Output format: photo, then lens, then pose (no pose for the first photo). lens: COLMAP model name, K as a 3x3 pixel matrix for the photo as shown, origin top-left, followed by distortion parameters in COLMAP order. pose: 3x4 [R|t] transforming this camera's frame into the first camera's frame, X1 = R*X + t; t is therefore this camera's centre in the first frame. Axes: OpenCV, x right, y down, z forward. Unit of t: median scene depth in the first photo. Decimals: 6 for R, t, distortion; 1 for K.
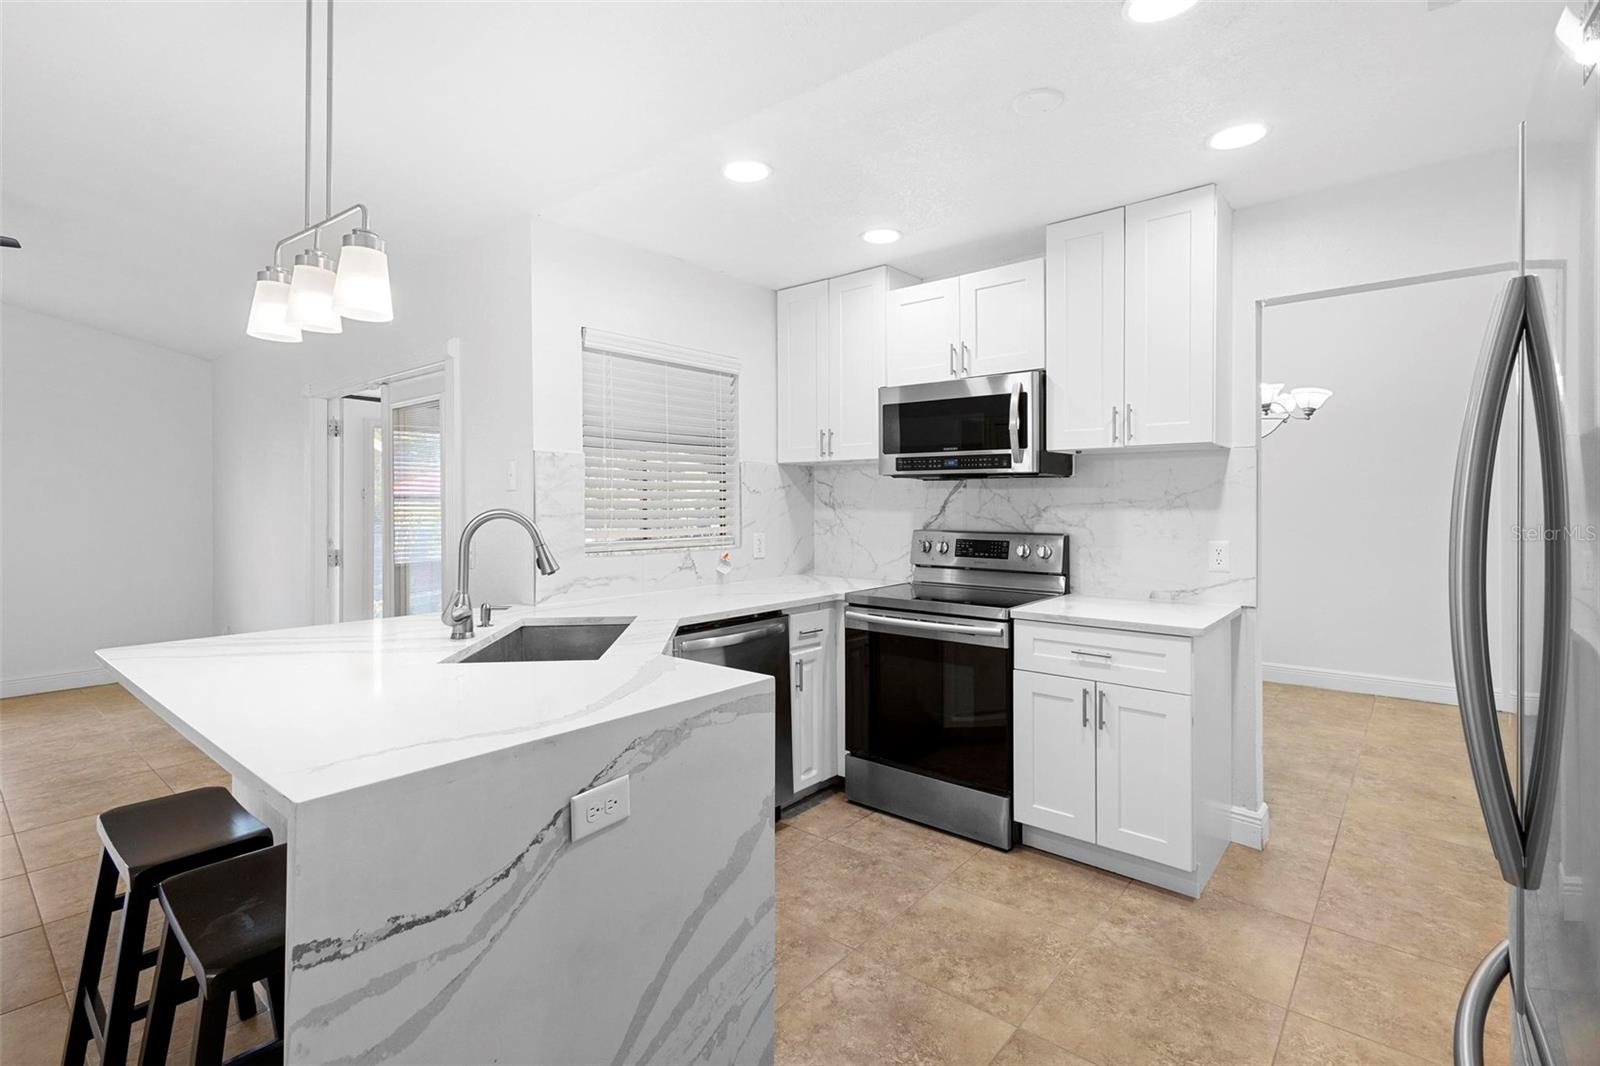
lens RADIAL K [[748.9, 0, 803.3], [0, 748.9, 503.2], [0, 0, 1]] dist [0.030834, -0.015966]
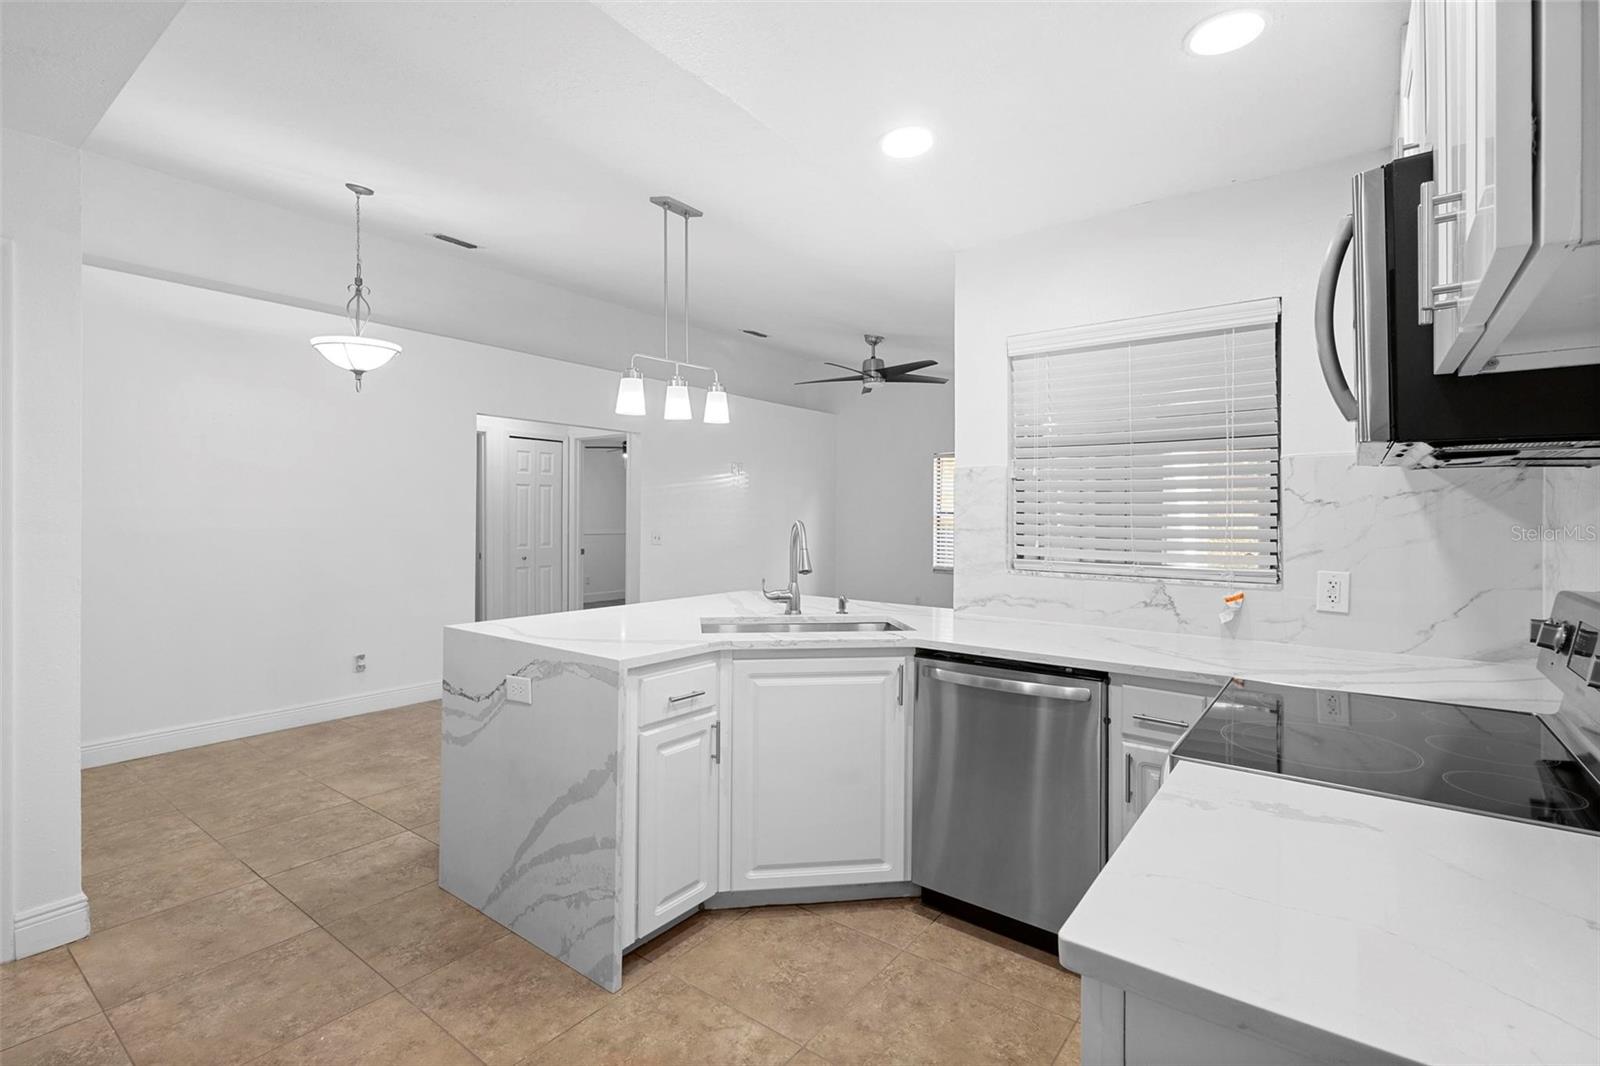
lens RADIAL K [[748.9, 0, 803.3], [0, 748.9, 503.2], [0, 0, 1]] dist [0.030834, -0.015966]
pose [[0.049963, -0.008507, -0.998715, 1.297856], [-0.007577, 0.999932, -0.008896, -0.015443], [0.998722, 0.008011, 0.049895, 1.343722]]
